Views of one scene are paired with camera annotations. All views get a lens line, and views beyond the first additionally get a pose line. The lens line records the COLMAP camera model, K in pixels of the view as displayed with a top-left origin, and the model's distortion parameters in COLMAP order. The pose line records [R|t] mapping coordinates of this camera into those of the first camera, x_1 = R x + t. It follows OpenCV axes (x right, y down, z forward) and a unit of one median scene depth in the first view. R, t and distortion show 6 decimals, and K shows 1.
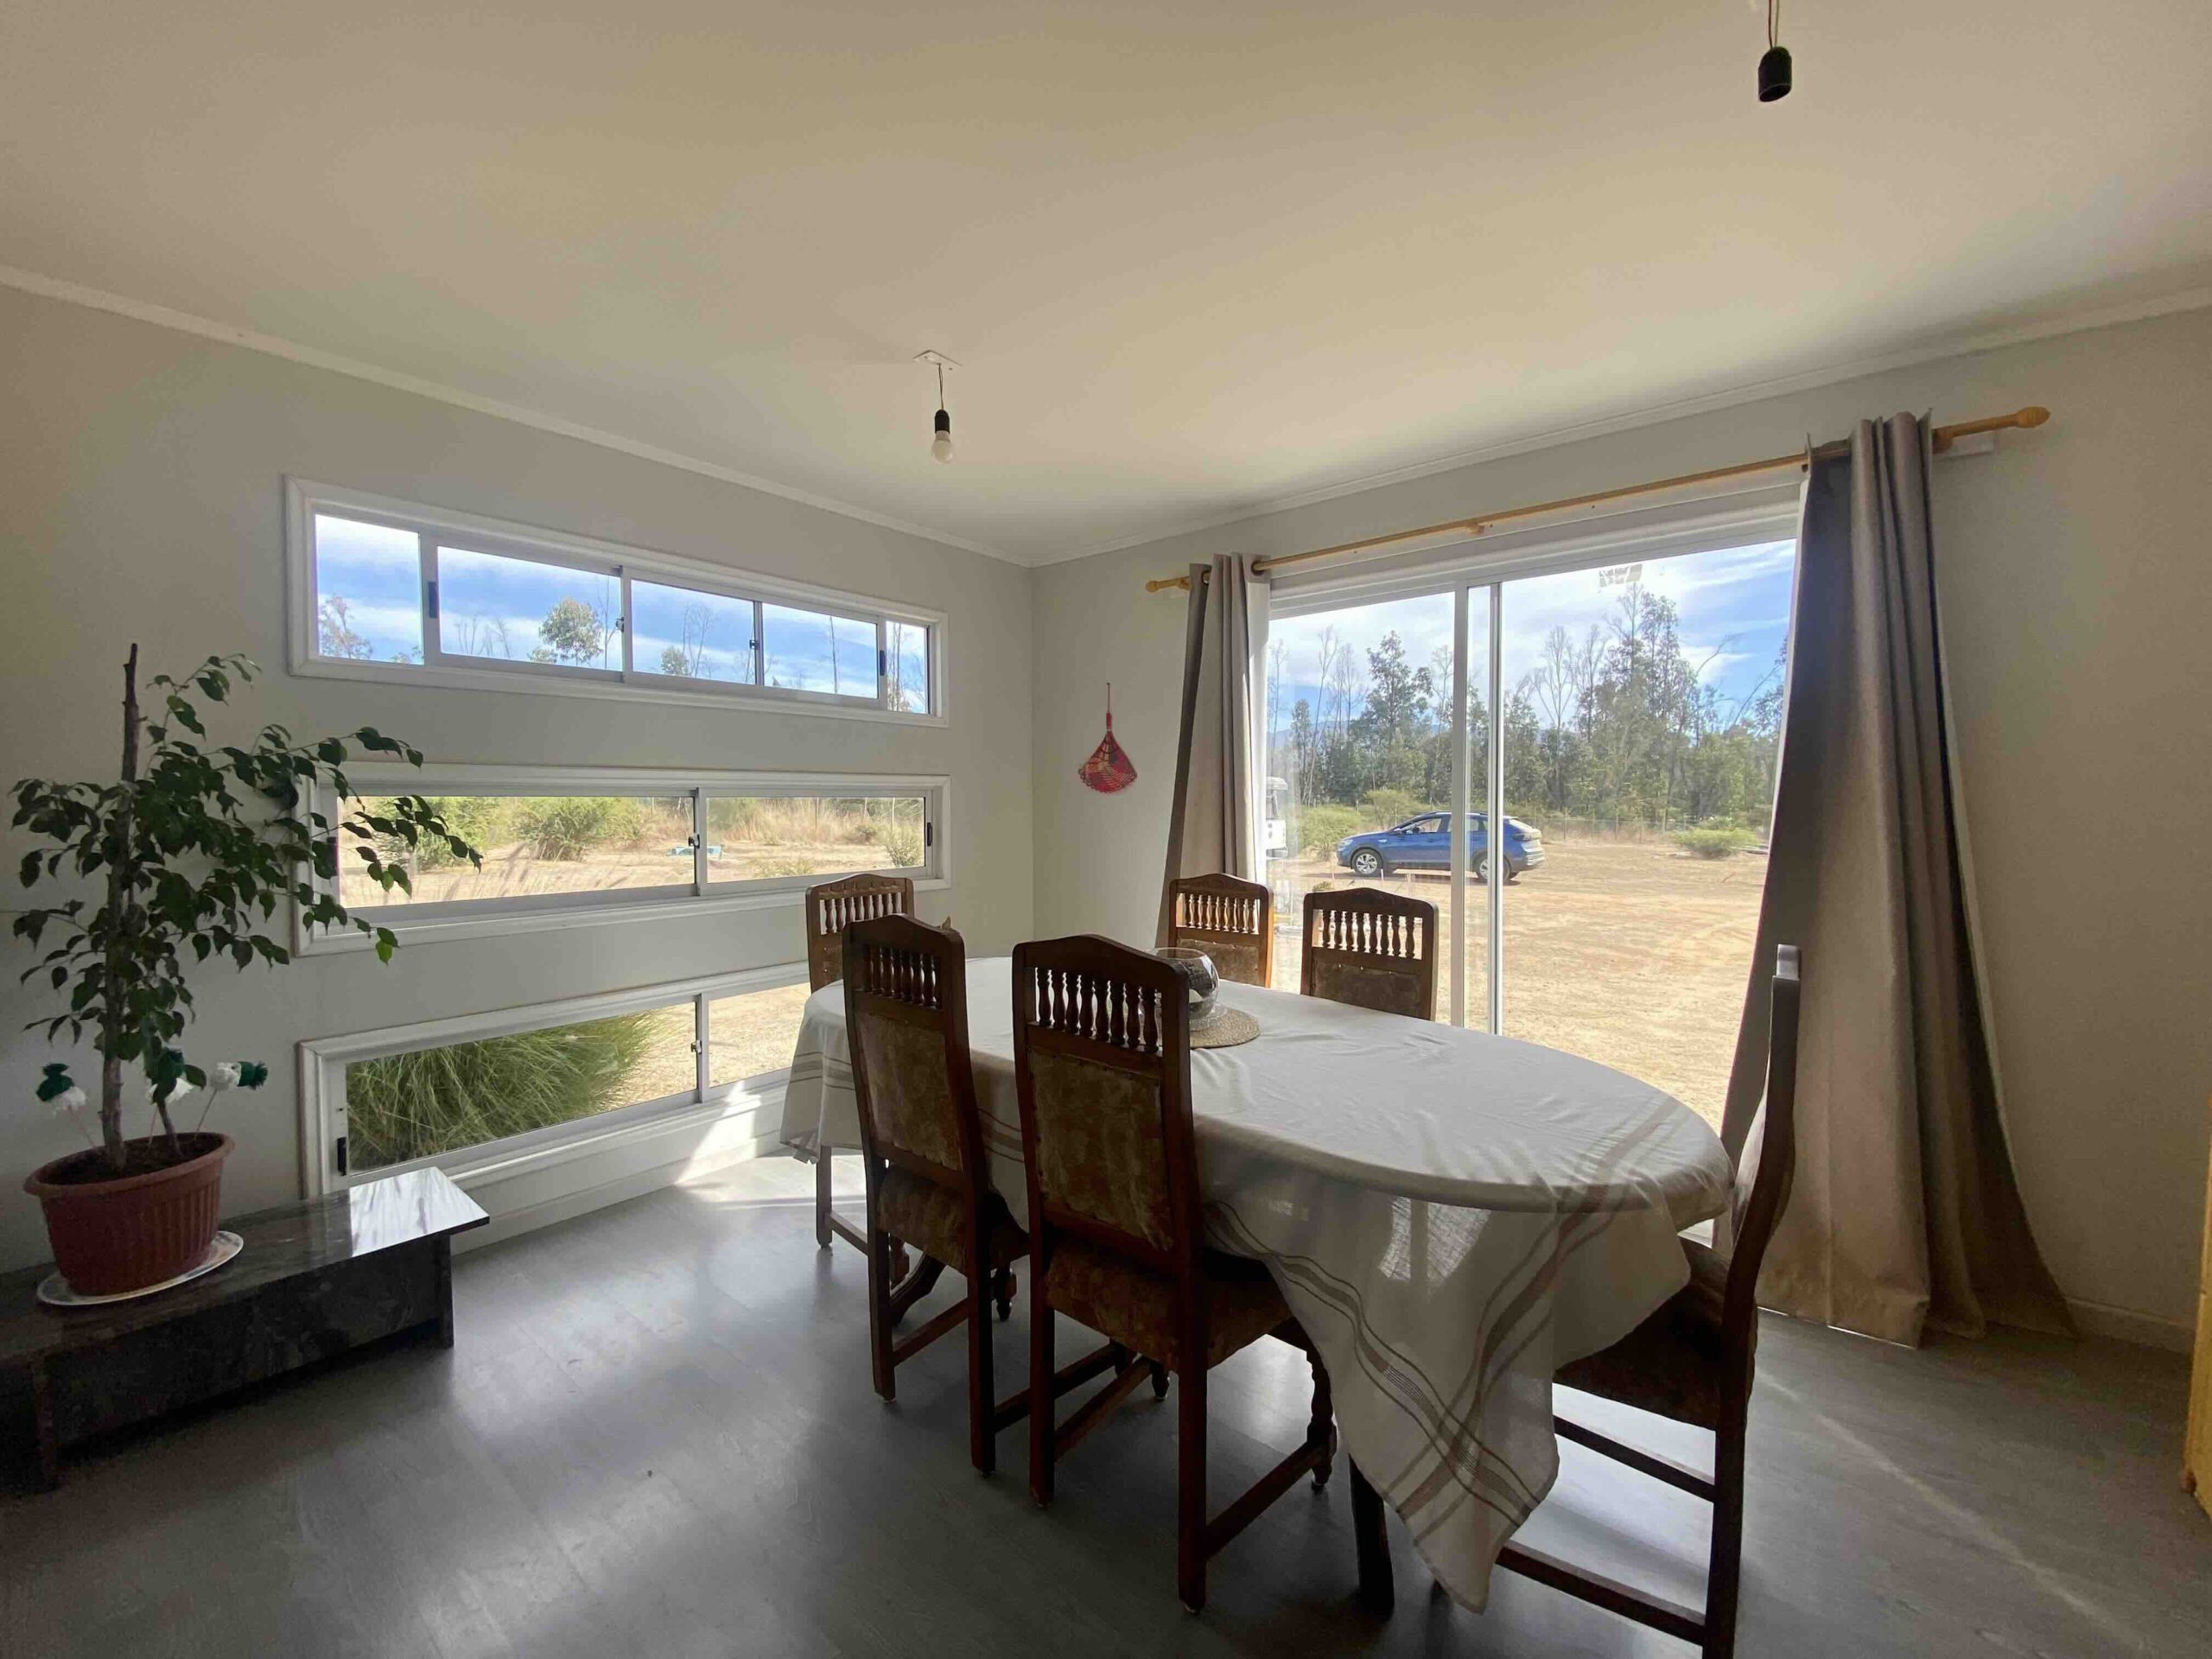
lens RADIAL K [[885.8, 0, 1106.0], [0, 885.8, 829.5], [0, 0, 1]] dist [-0.087887, -0.000011]
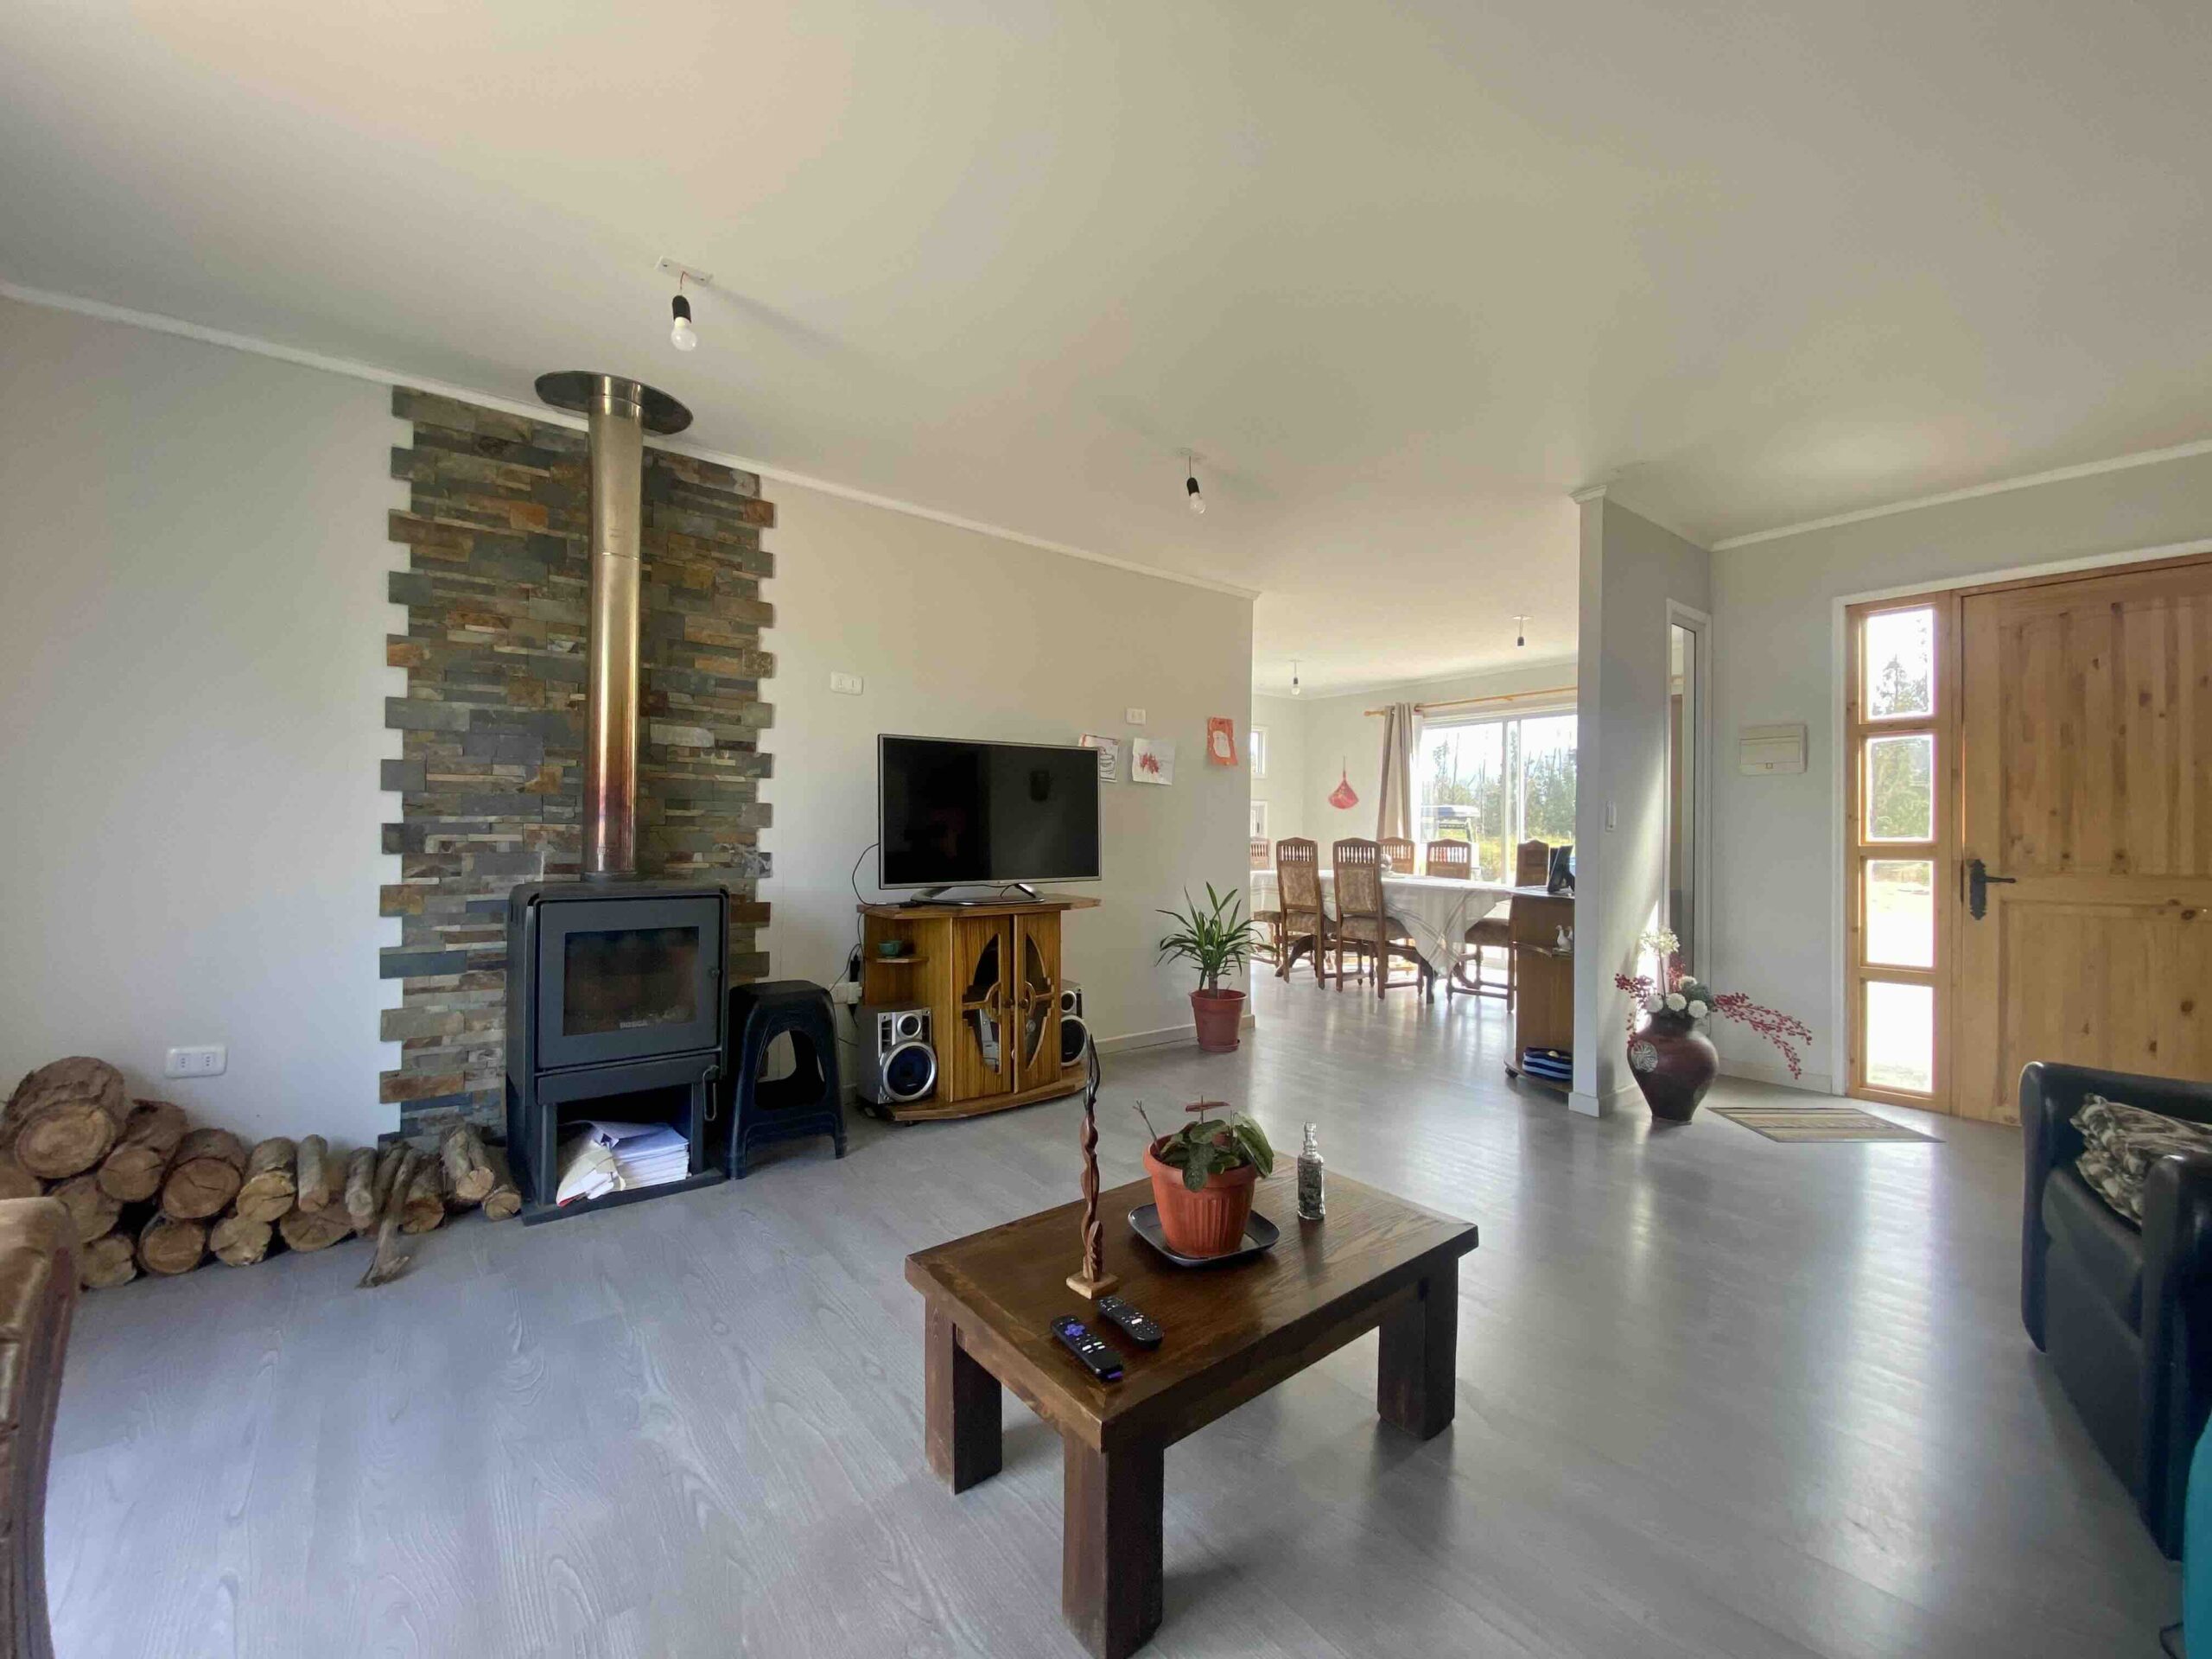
lens RADIAL K [[885.8, 0, 1106.0], [0, 885.8, 829.5], [0, 0, 1]] dist [-0.087887, -0.000011]
pose [[0.976142, 0.019966, -0.216214, -0.143149], [-0.028276, 0.998973, -0.035408, 0.142914], [0.215285, 0.040677, 0.975704, -1.703254]]
